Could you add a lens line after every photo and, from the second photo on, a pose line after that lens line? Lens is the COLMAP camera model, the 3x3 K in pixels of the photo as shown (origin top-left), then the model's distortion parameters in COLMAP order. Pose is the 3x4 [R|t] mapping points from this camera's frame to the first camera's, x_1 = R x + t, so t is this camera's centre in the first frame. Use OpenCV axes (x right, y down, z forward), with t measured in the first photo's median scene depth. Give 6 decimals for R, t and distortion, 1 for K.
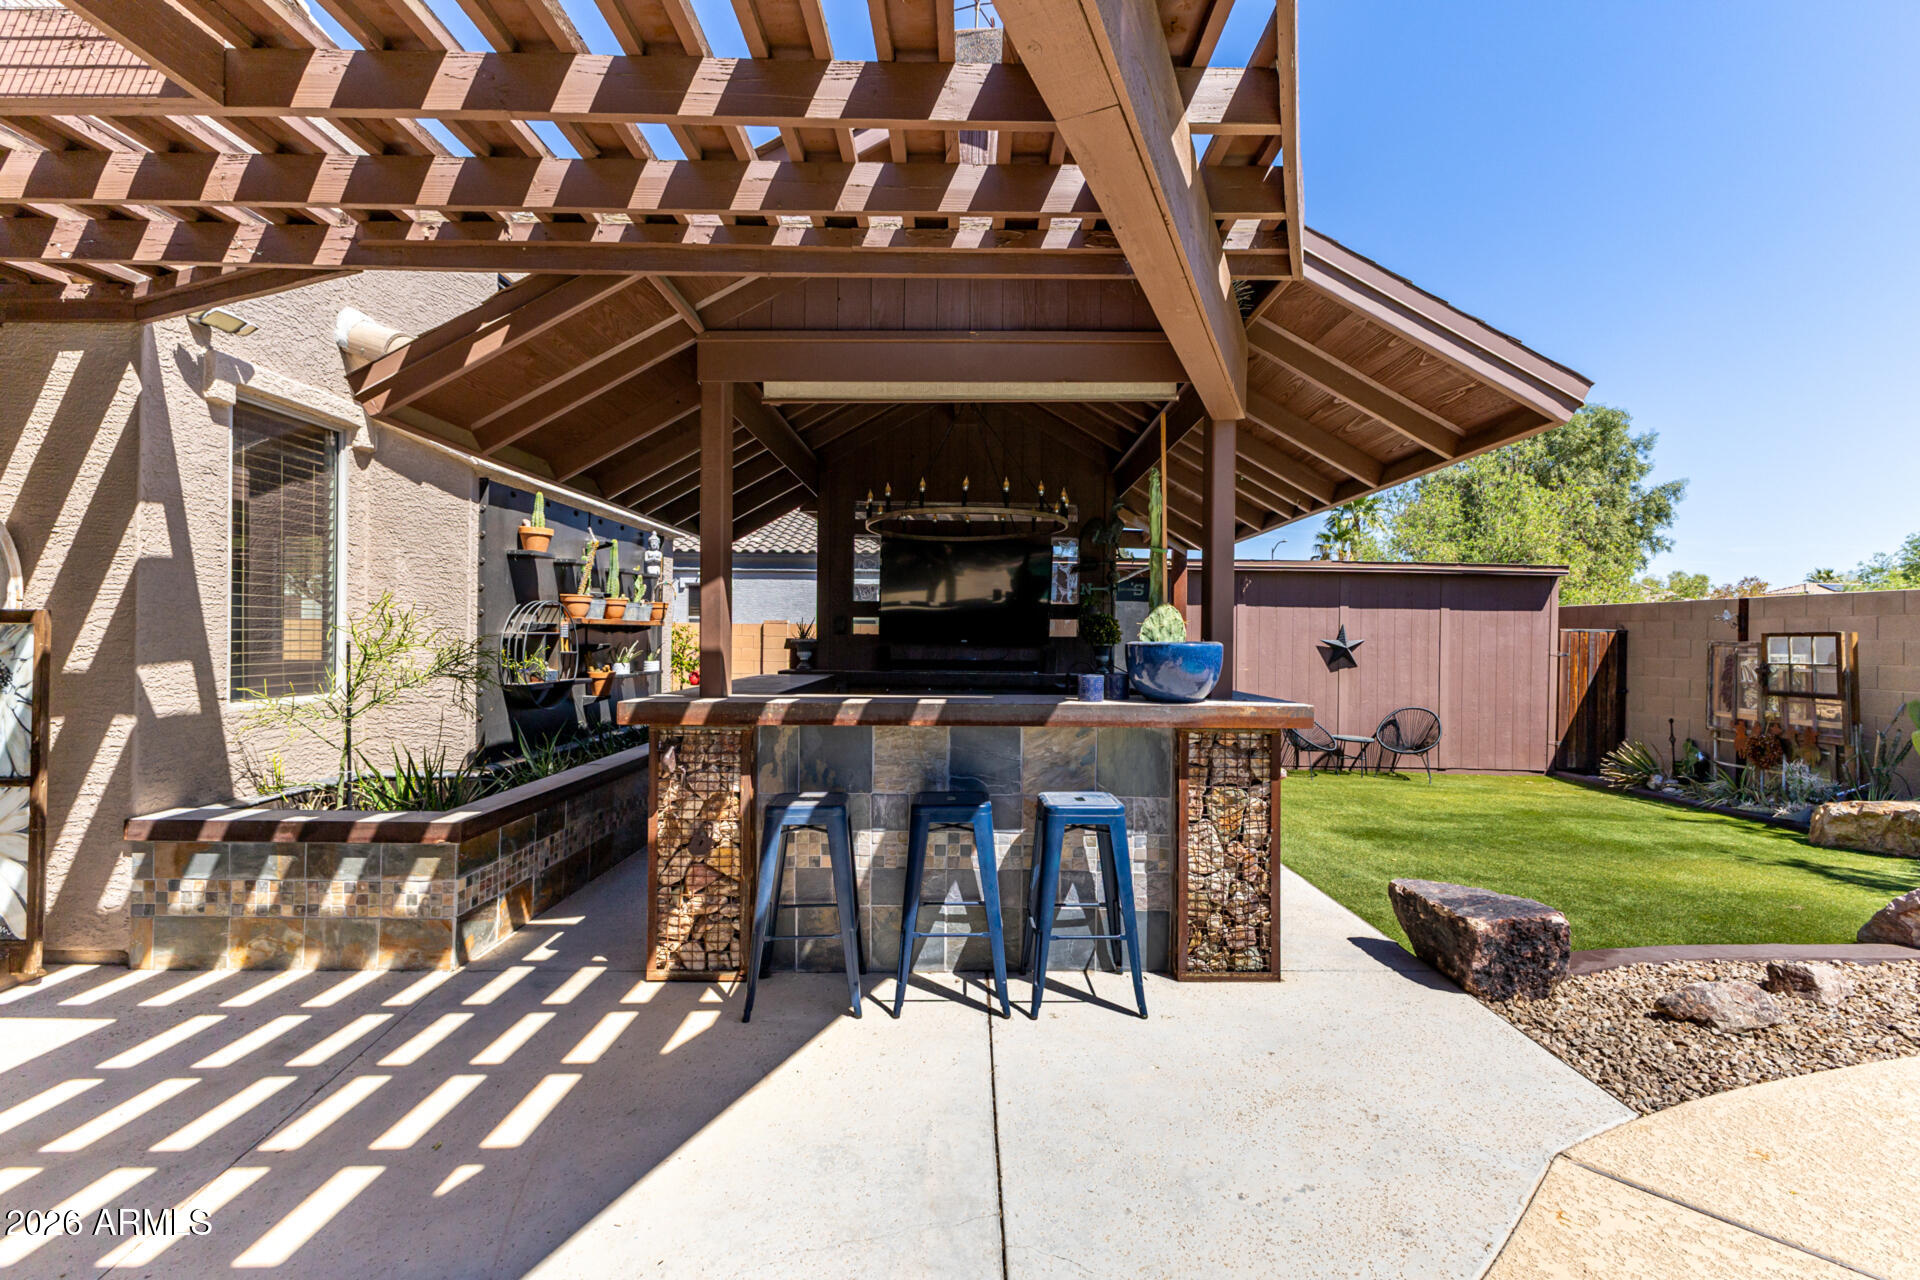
lens RADIAL K [[834.2, 0, 955.3], [0, 834.2, 636.4], [0, 0, 1]] dist [0.003343, -0.000604]
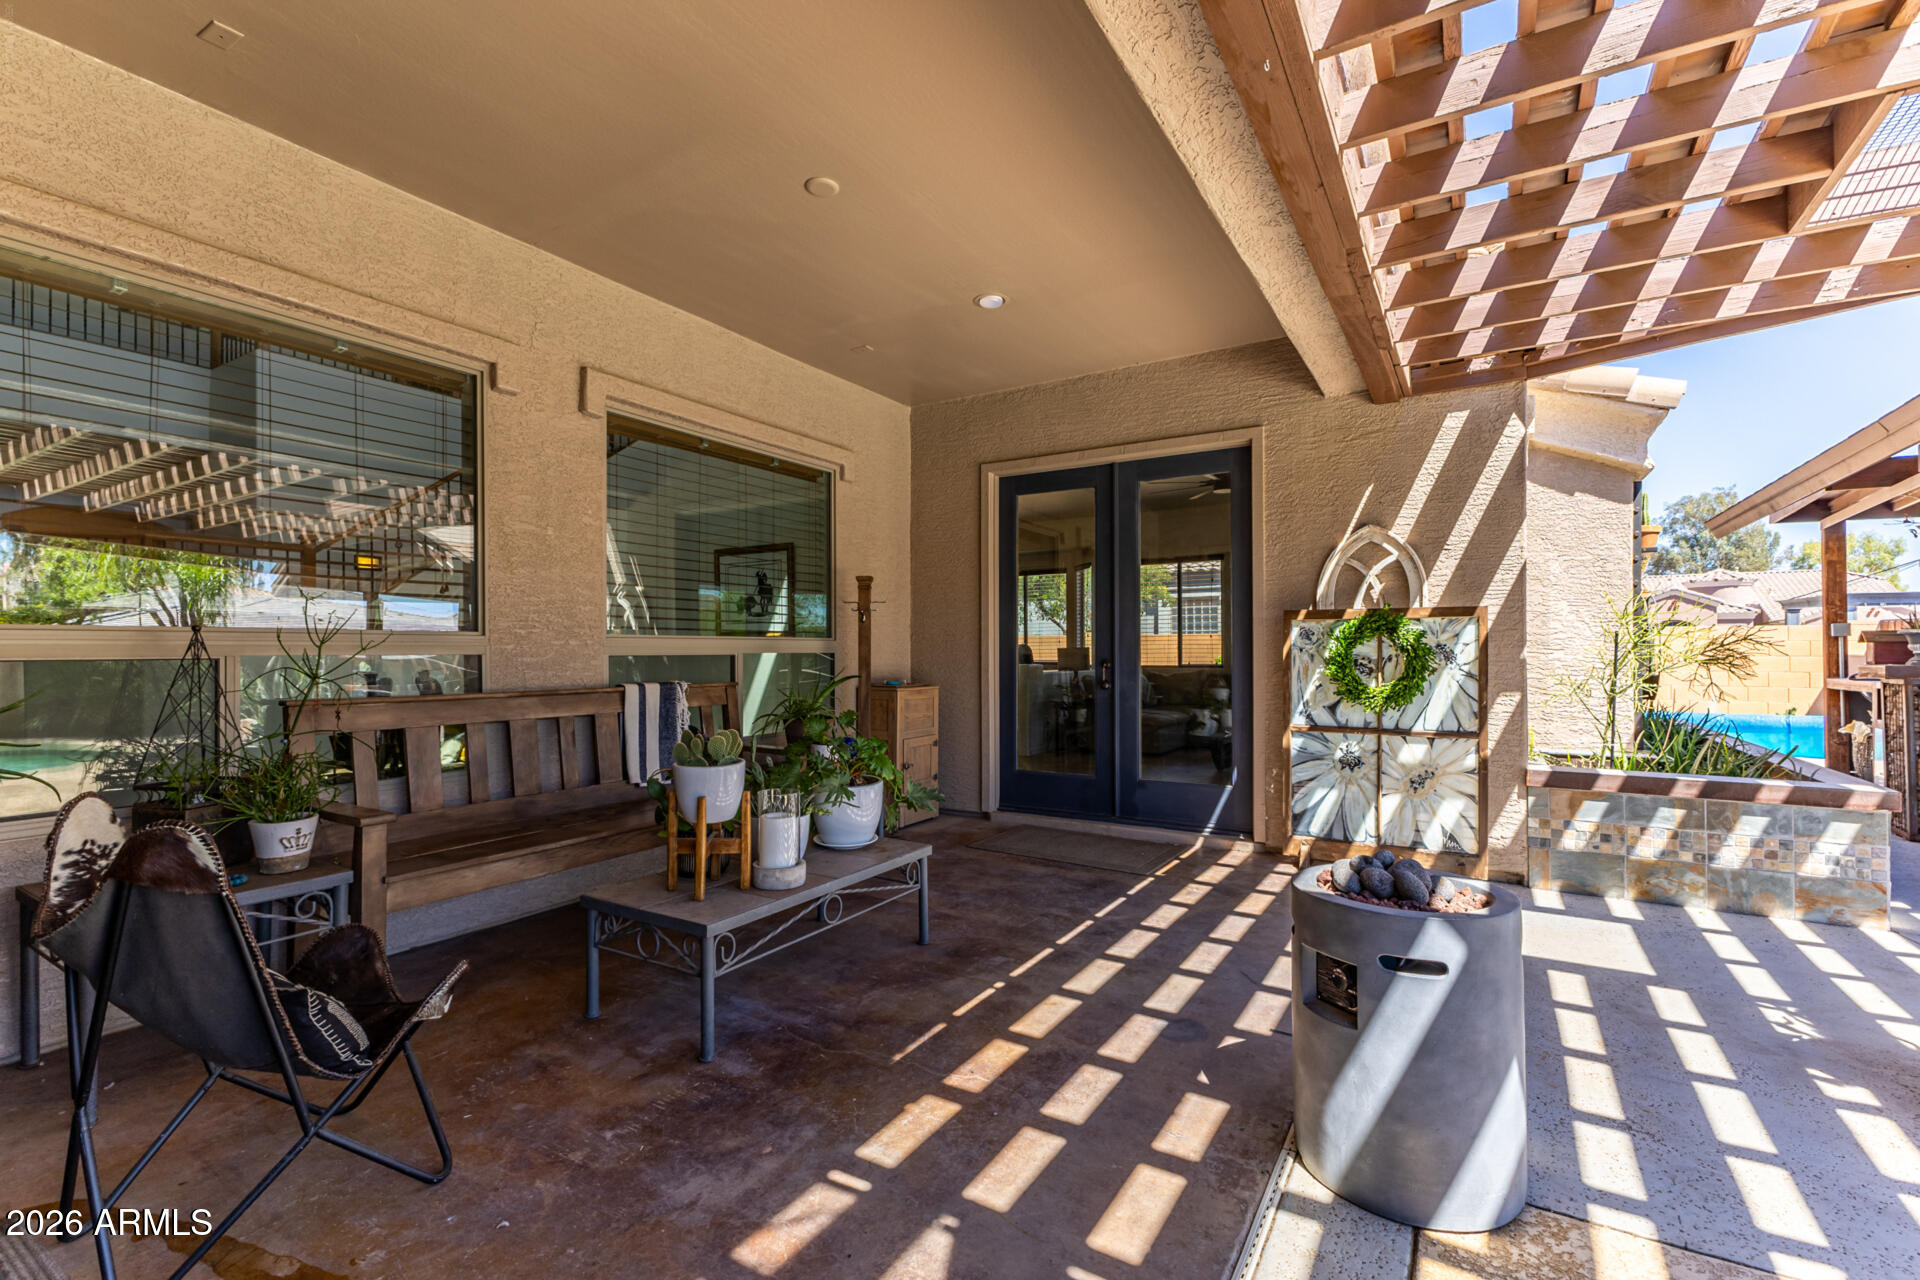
lens RADIAL K [[834.2, 0, 956.4], [0, 834.2, 642.4], [0, 0, 1]] dist [0.003343, -0.000604]
pose [[0.848526, -0.016095, -0.528909, -1.042411], [0.007223, 0.999796, -0.018836, 0.043108], [0.529105, 0.012163, 0.848469, -0.536535]]
